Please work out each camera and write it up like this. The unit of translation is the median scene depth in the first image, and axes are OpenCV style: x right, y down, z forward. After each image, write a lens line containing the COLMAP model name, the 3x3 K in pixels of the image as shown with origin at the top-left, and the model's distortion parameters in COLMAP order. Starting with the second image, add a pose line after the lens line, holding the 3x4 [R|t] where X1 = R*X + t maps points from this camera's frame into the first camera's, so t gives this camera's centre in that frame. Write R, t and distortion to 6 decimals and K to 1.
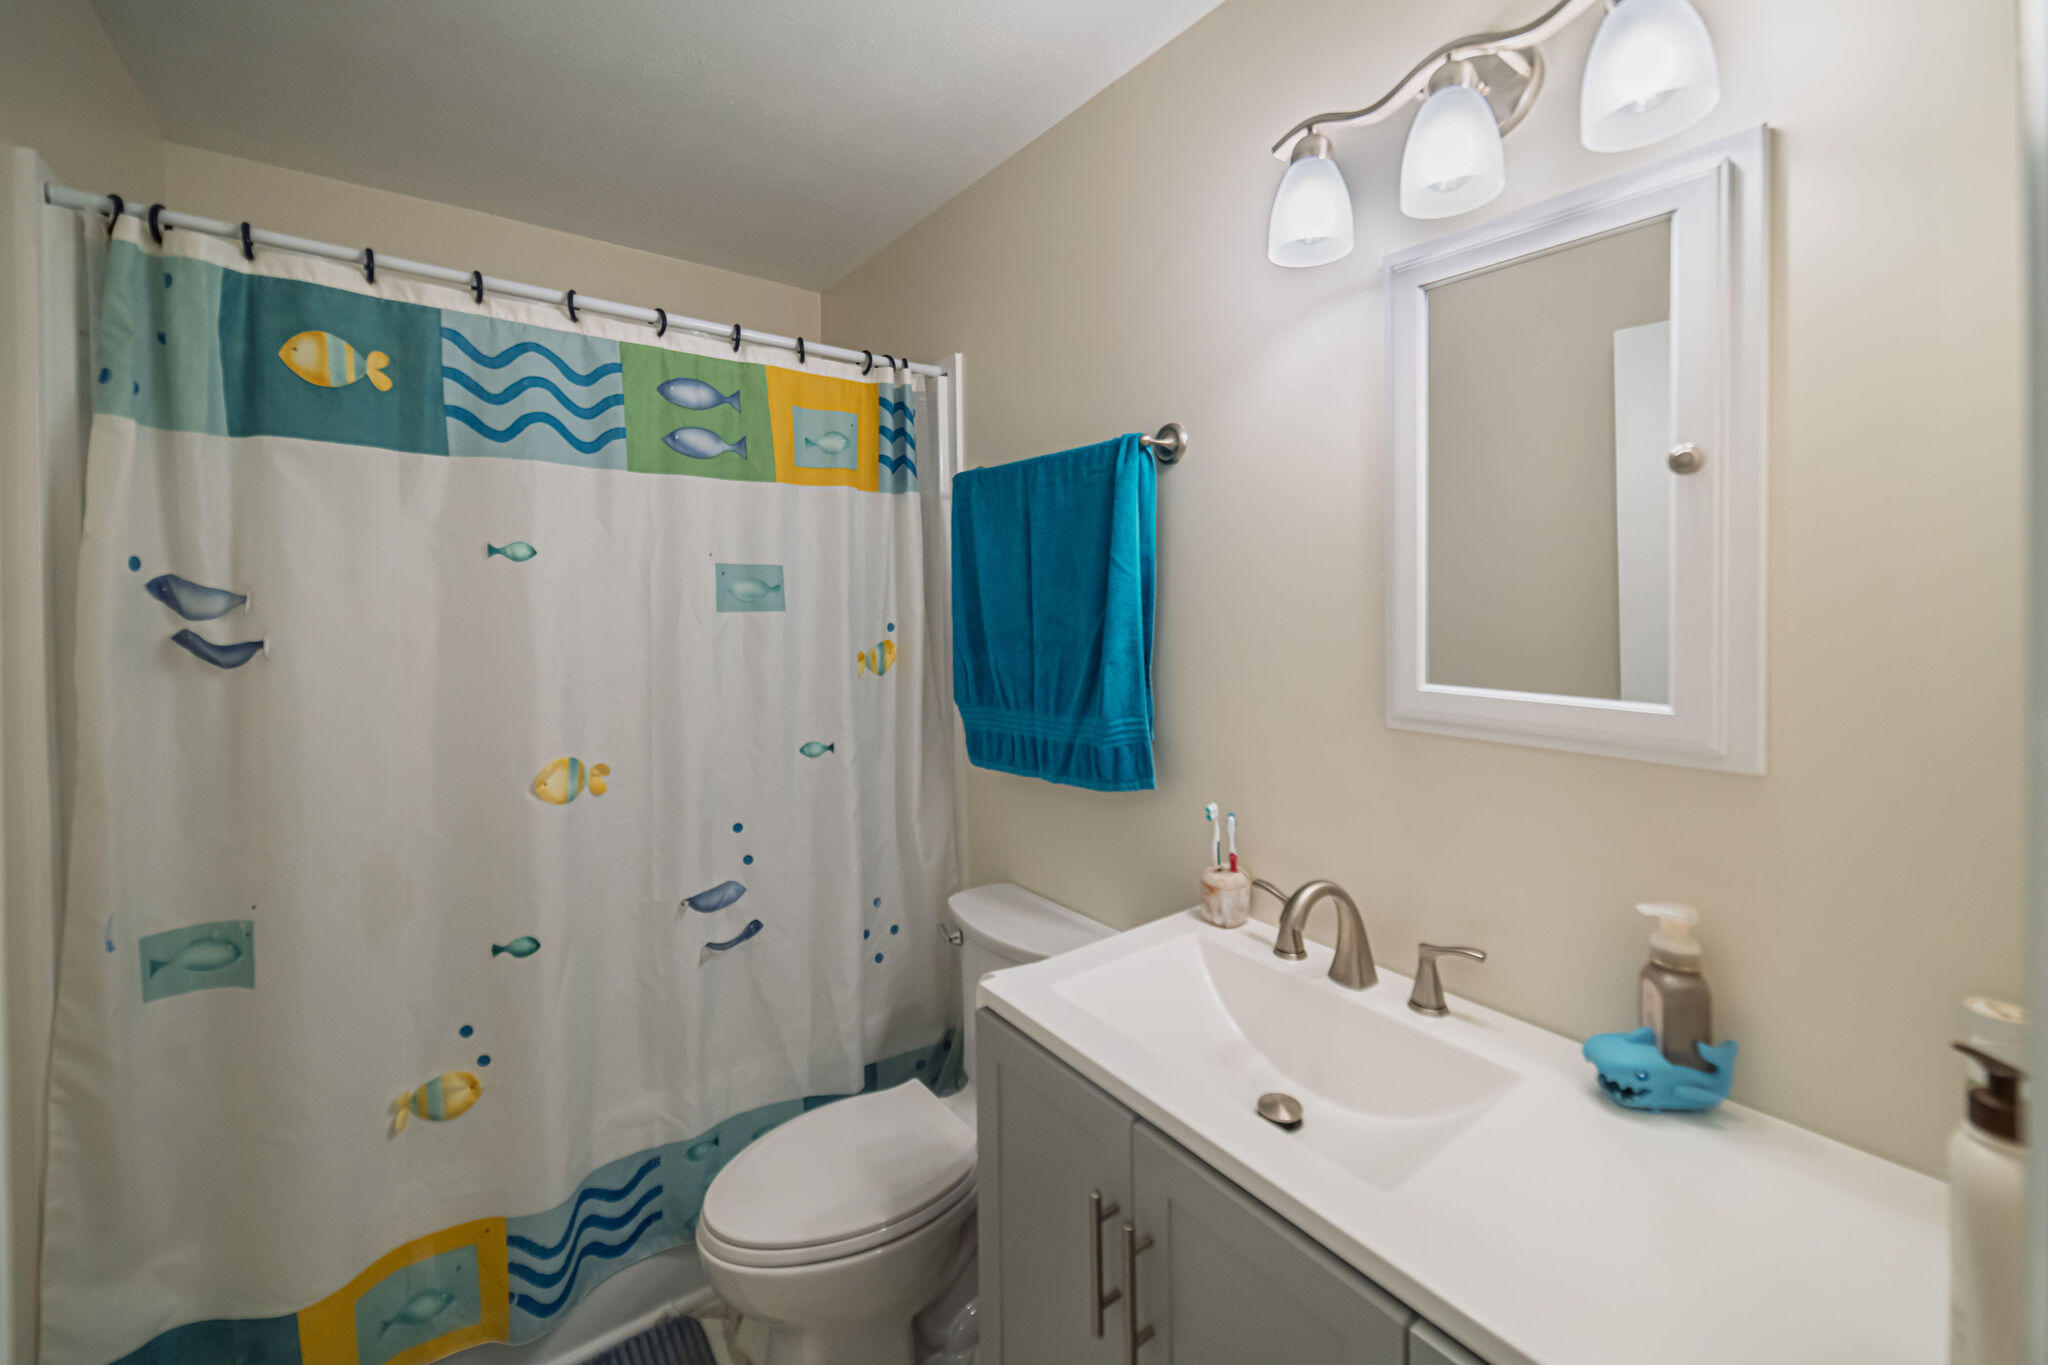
lens RADIAL K [[810.6, 0, 1013.2], [0, 810.6, 665.6], [0, 0, 1]] dist [-0.004109, 0.001471]
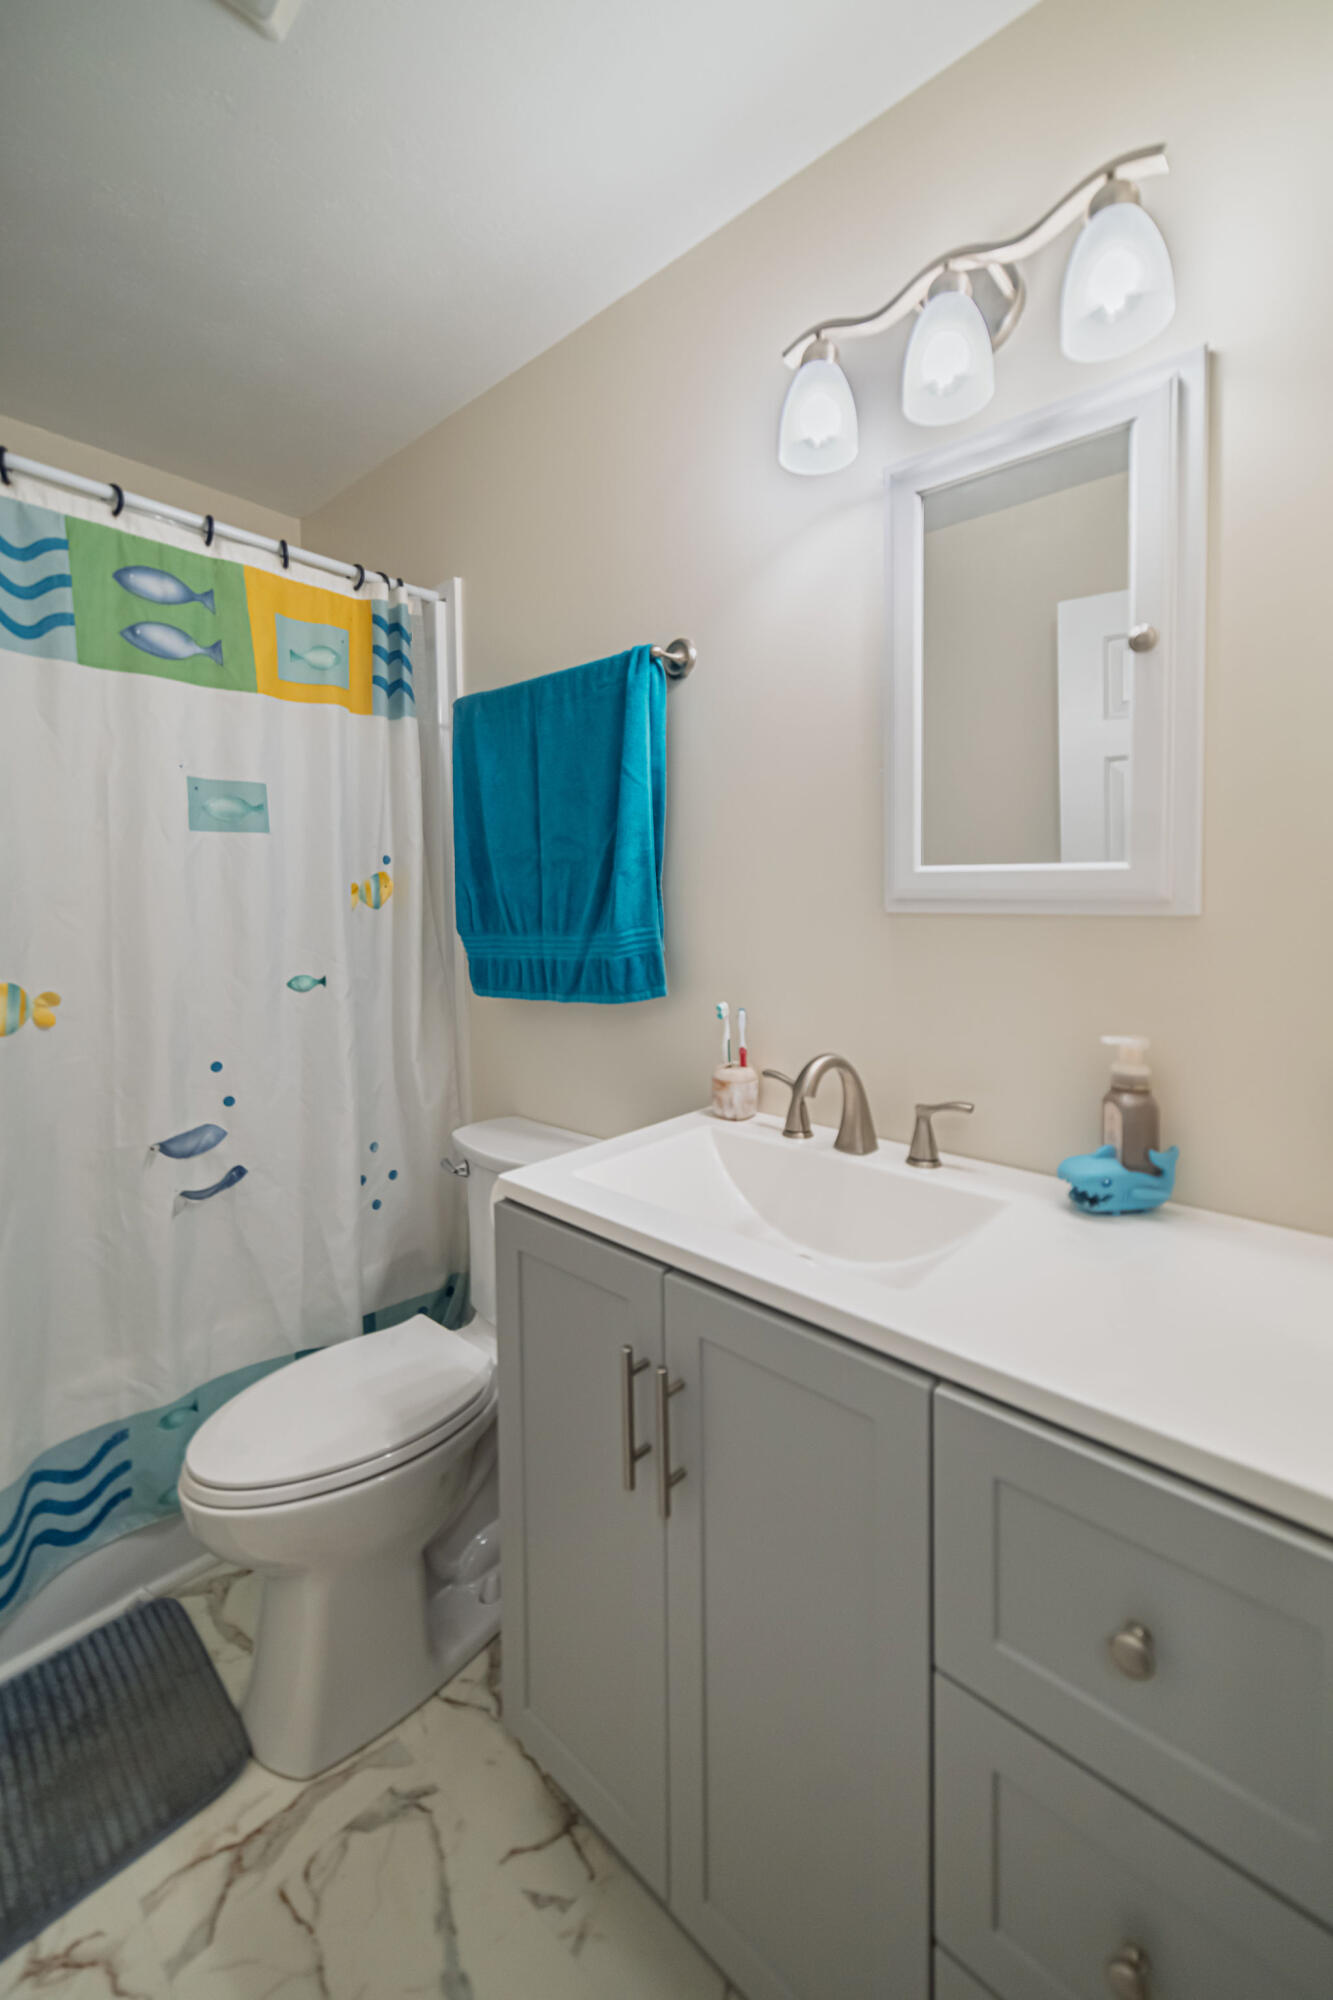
lens RADIAL K [[791.6, 0, 651.5], [0, 791.6, 1005.6], [0, 0, 1]] dist [-0.004109, 0.001471]
pose [[0.979703, -0.007057, 0.200331, -0.042751], [0.004141, 0.999879, 0.014972, 0.146337], [-0.200412, -0.013839, 0.979614, 0.025926]]
